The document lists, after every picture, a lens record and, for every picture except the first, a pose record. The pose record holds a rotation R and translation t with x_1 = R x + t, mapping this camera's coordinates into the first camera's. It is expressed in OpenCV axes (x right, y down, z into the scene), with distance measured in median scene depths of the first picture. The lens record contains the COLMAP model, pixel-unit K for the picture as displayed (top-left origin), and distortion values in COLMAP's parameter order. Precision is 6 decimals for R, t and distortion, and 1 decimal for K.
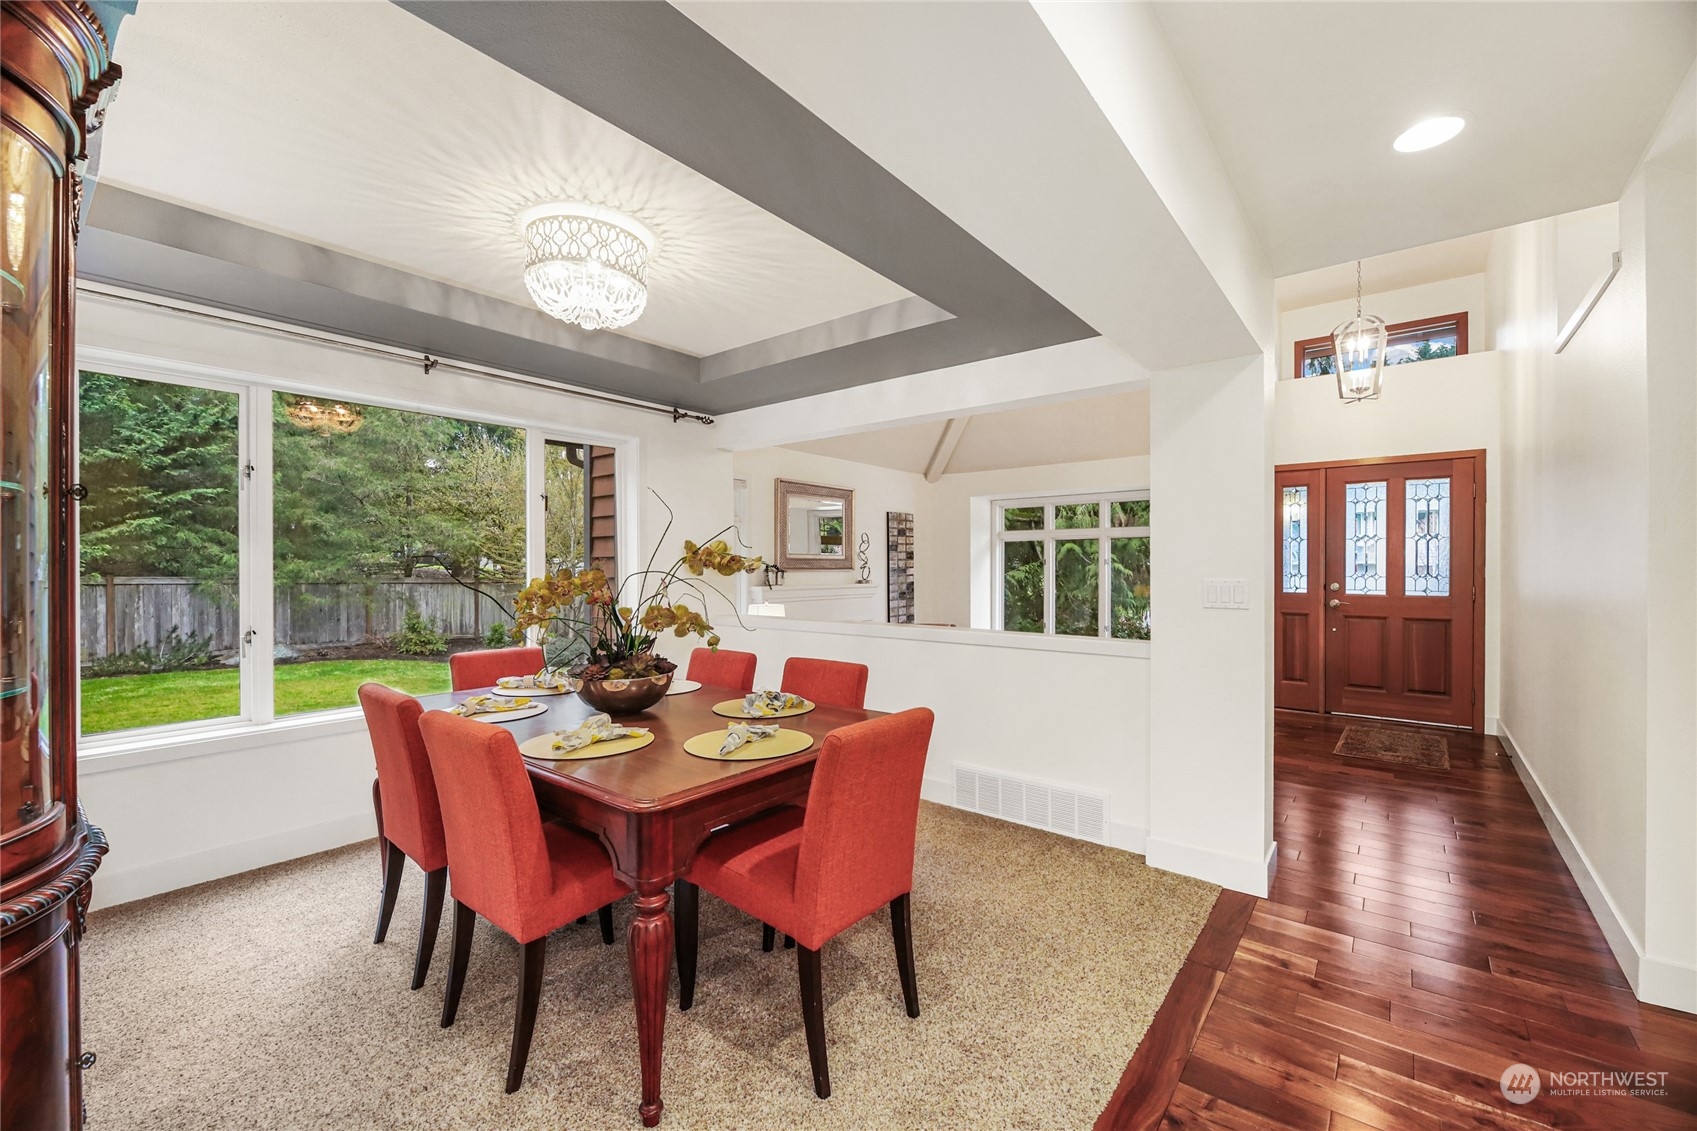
lens RADIAL K [[683.2, 0, 845.2], [0, 683.2, 572.1], [0, 0, 1]] dist [0.001967, -0.003738]
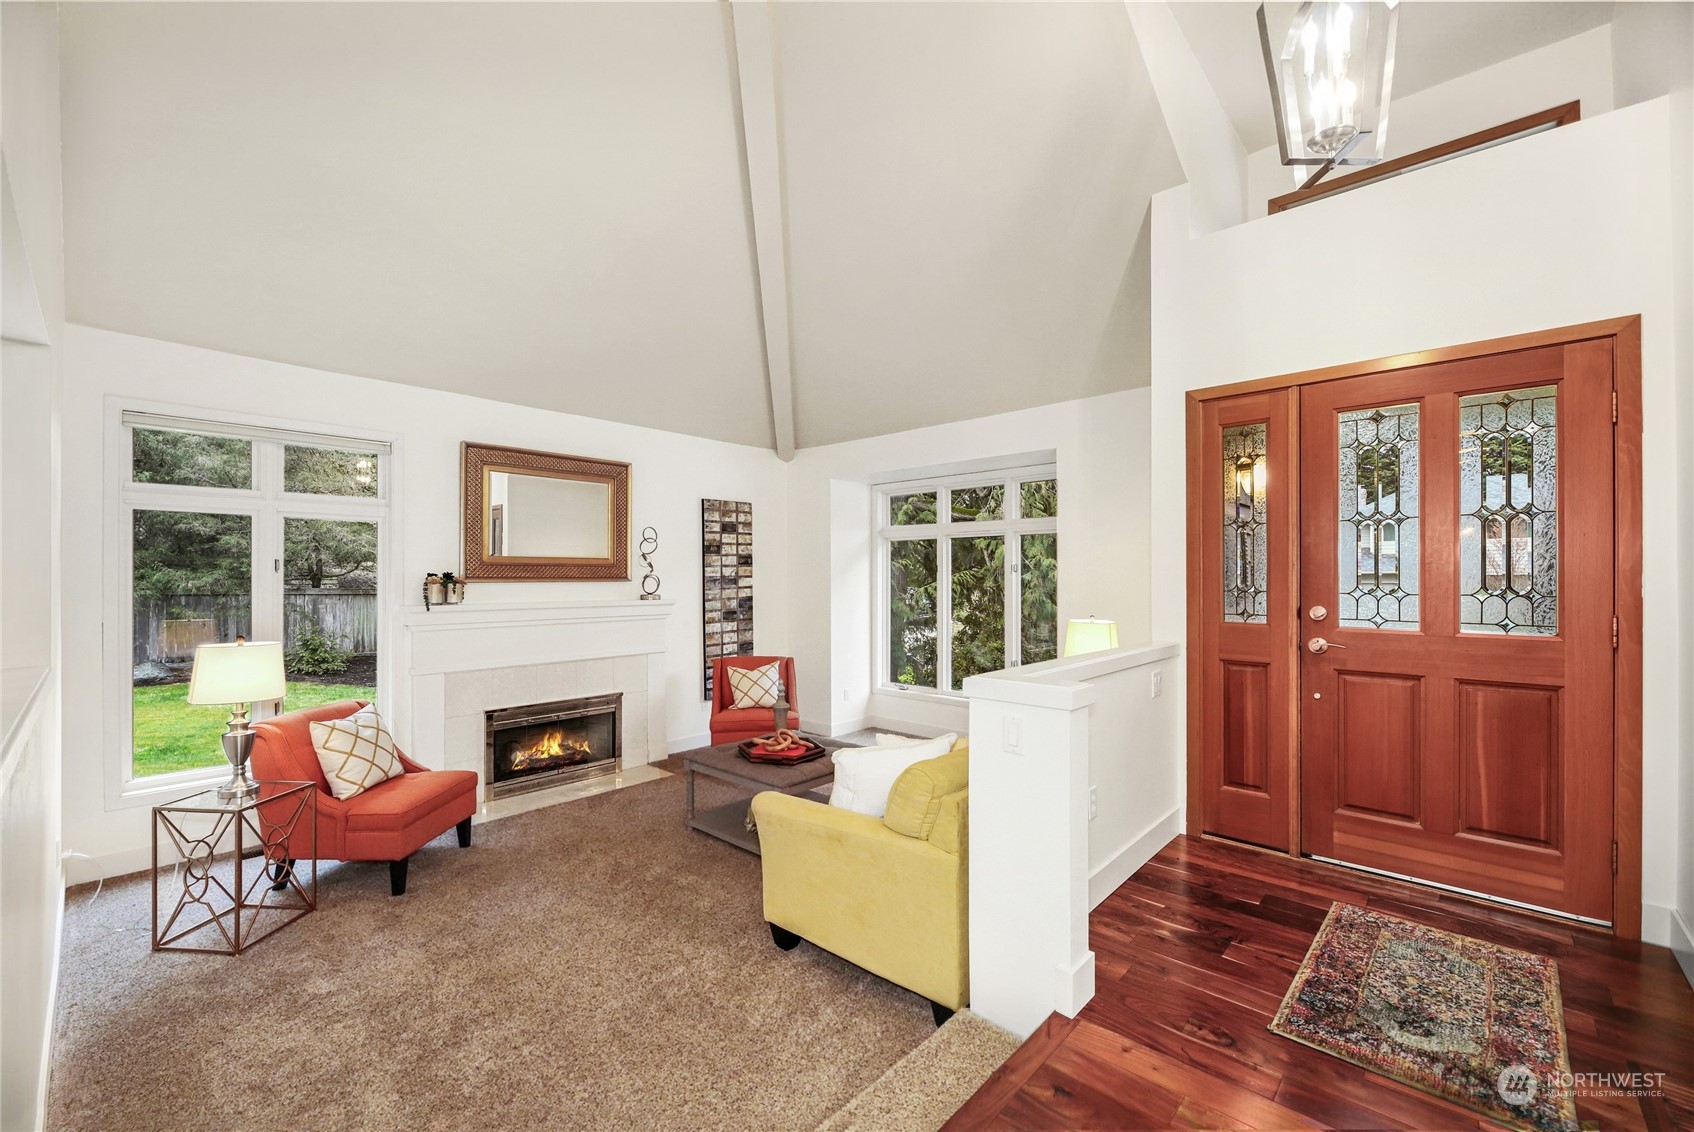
lens RADIAL K [[682.0, 0, 843.7], [0, 682.0, 572.5], [0, 0, 1]] dist [0.001967, -0.003738]
pose [[0.998095, -0.000851, -0.061690, 0.247339], [0.000043, 0.999914, -0.013101, -0.001660], [0.061695, 0.013073, 0.998009, 0.292863]]
